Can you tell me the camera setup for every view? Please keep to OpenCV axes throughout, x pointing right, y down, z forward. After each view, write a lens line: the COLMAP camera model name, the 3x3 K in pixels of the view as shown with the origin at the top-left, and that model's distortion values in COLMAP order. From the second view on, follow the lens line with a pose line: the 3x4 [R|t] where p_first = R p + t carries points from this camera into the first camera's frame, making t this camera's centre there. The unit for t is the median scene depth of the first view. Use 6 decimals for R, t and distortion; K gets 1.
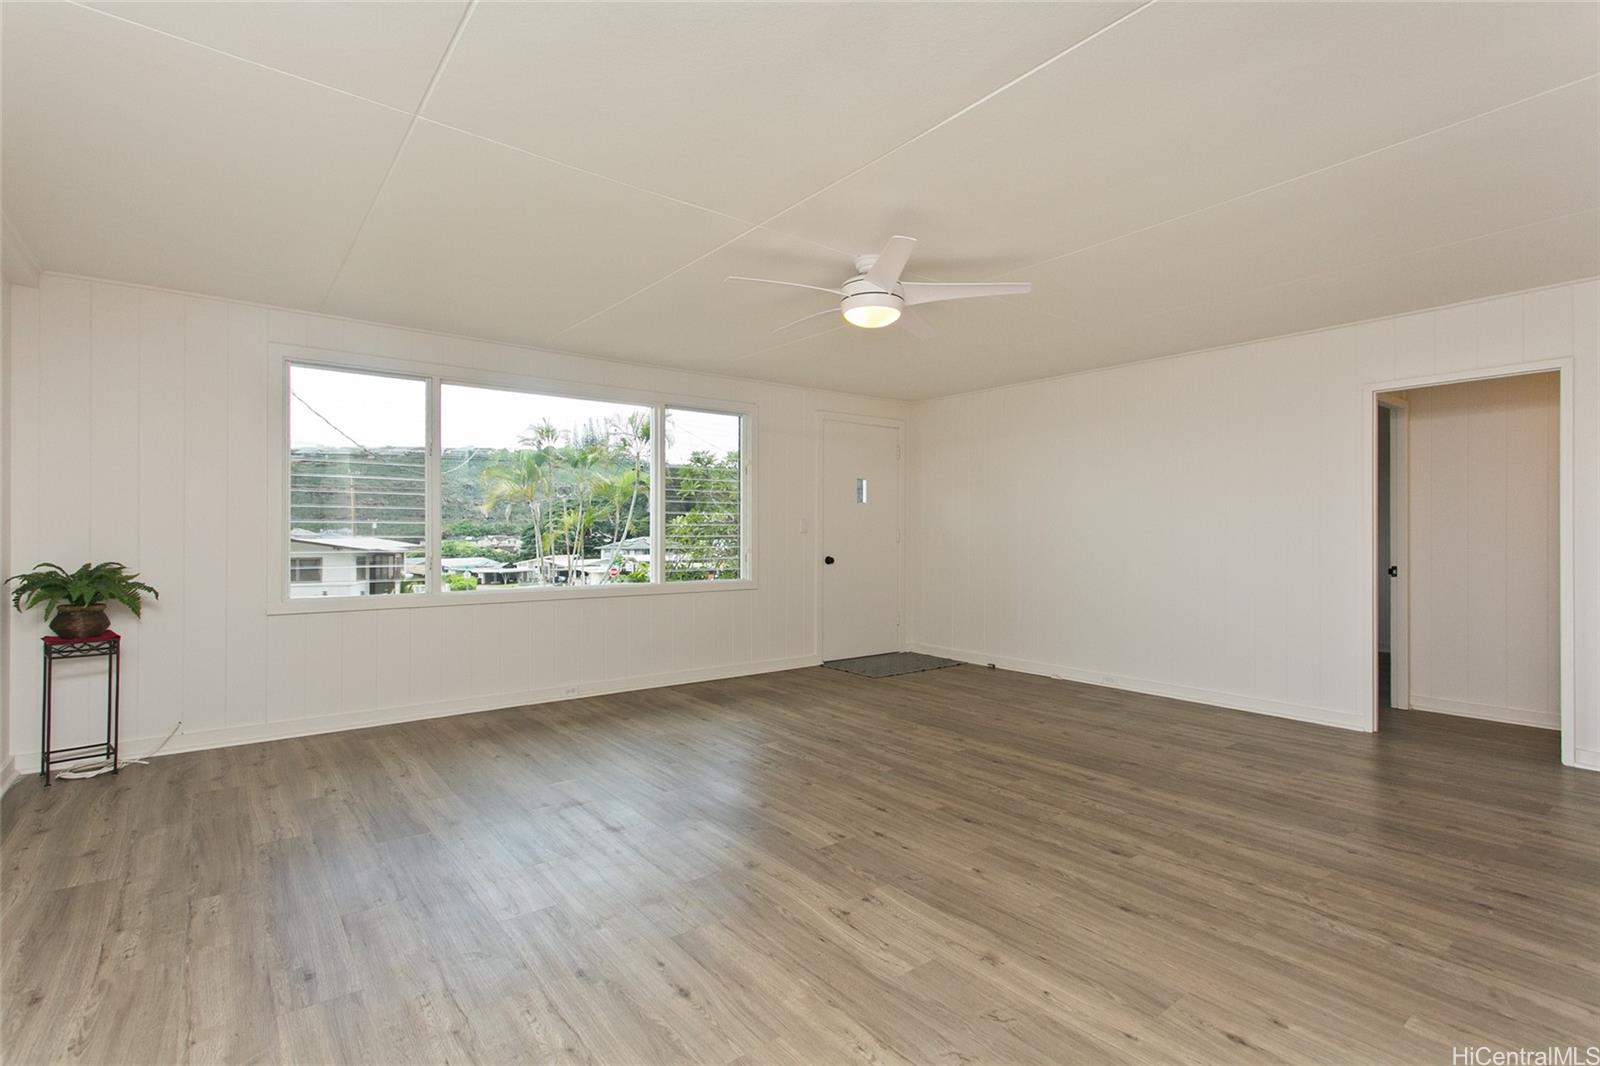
lens RADIAL K [[767.3, 0, 795.7], [0, 767.3, 525.7], [0, 0, 1]] dist [0.000397, 0.001621]
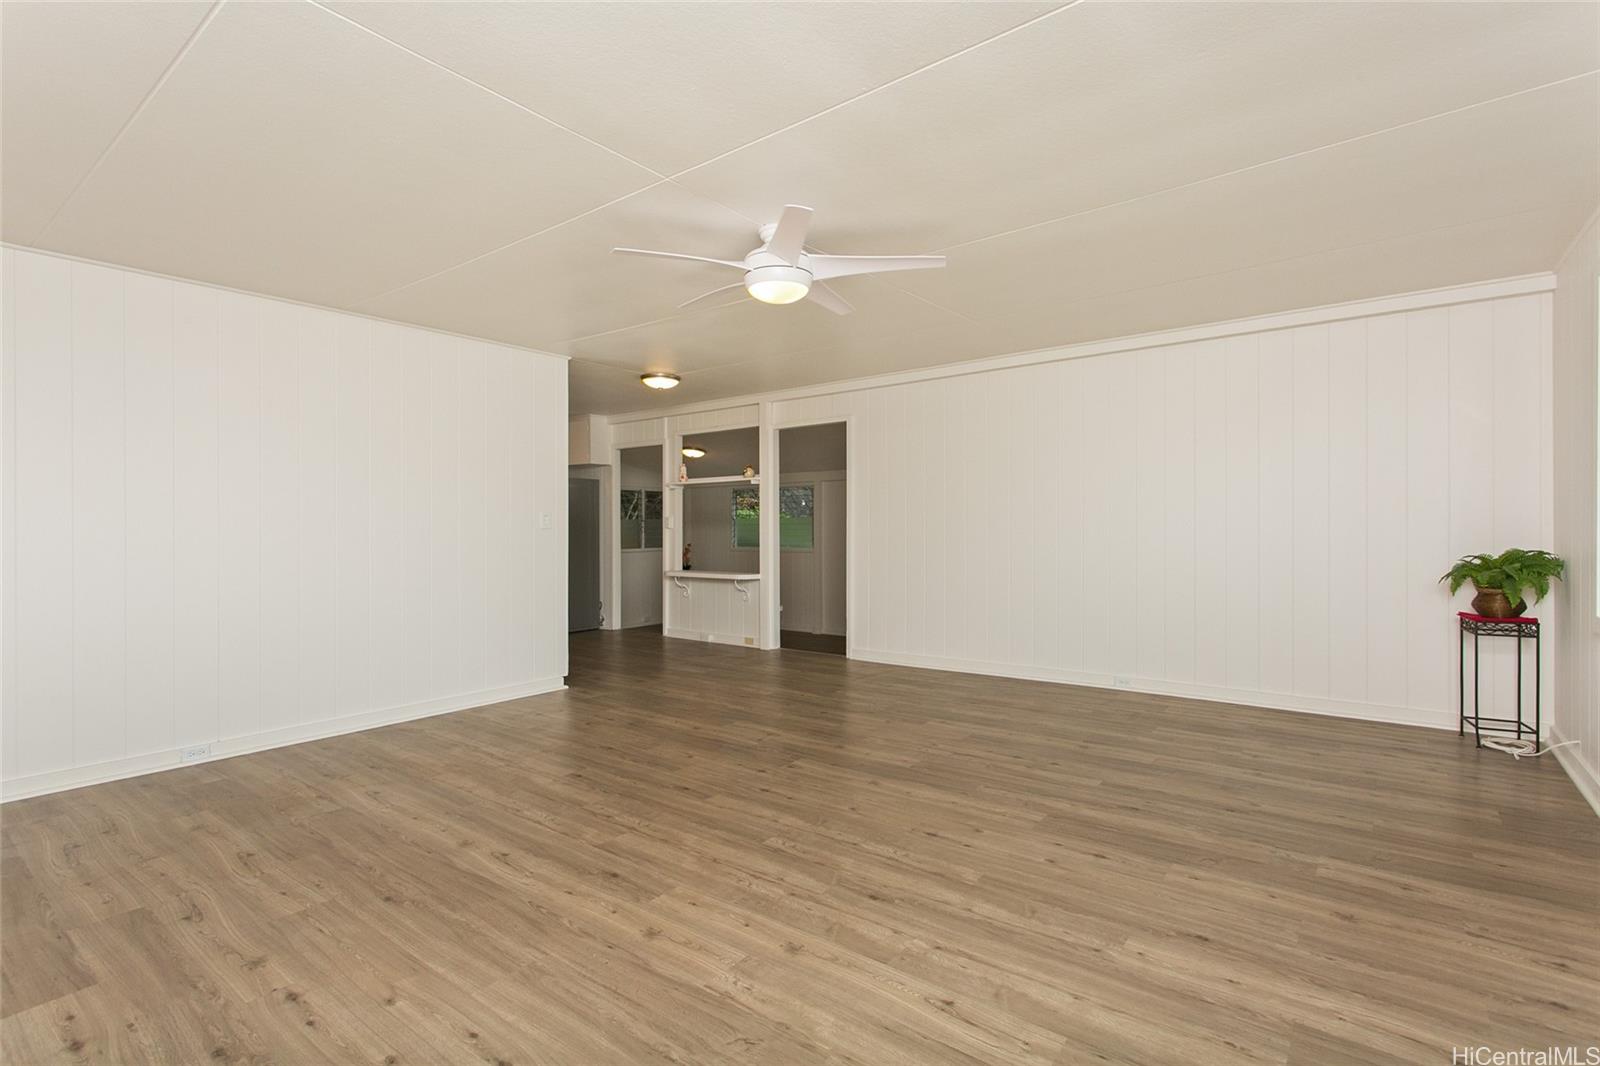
lens RADIAL K [[767.3, 0, 799.3], [0, 767.3, 535.1], [0, 0, 1]] dist [0.000397, 0.001621]
pose [[-0.968292, 0.011492, -0.249558, 0.298536], [0.011301, 0.999934, 0.002198, 0.017246], [0.249566, -0.000692, -0.968357, 1.867564]]
